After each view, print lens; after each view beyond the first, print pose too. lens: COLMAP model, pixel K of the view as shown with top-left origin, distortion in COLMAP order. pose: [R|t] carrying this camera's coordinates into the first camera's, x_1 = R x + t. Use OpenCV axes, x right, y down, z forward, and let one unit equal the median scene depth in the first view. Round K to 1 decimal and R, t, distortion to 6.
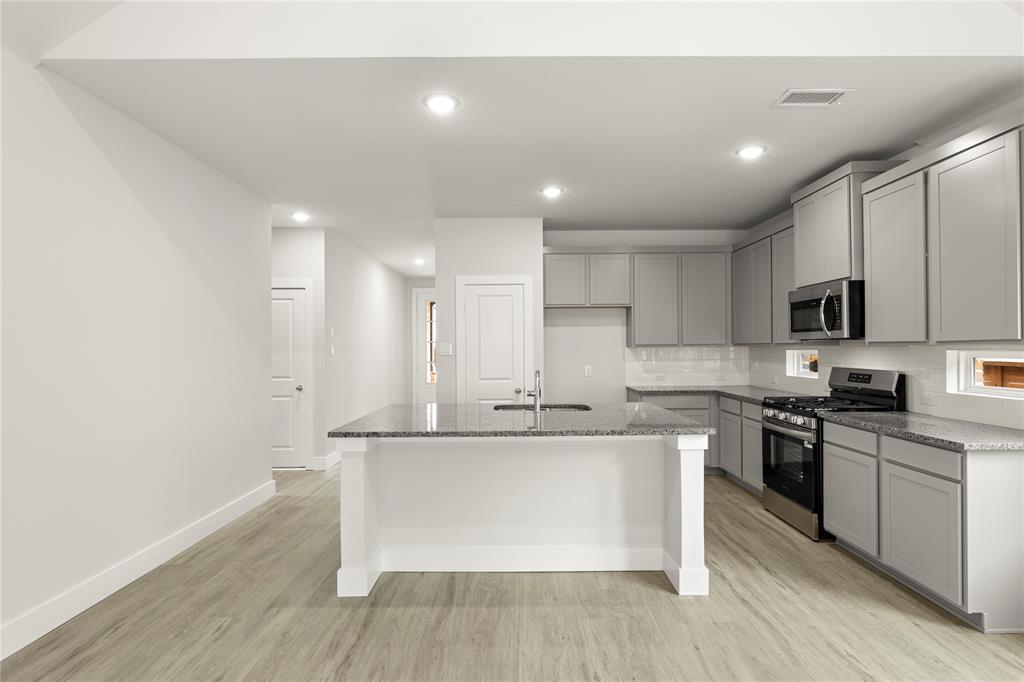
lens RADIAL K [[516.5, 0, 512.0], [0, 516.5, 341.0], [0, 0, 1]] dist [-0.000625, 0.000115]
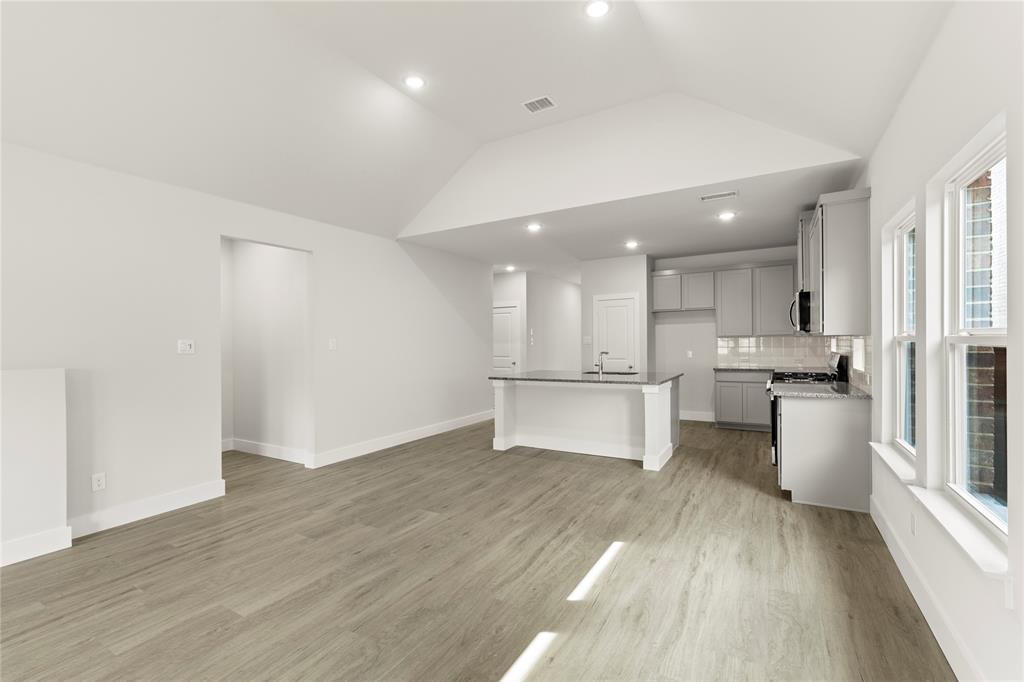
lens RADIAL K [[437.9, 0, 523.0], [0, 437.9, 343.2], [0, 0, 1]] dist [0.001337, -0.000394]
pose [[0.873069, -0.003443, -0.487584, 0.574253], [0.014987, 0.999692, 0.019776, -0.009137], [0.487366, -0.024573, 0.872852, -0.489153]]
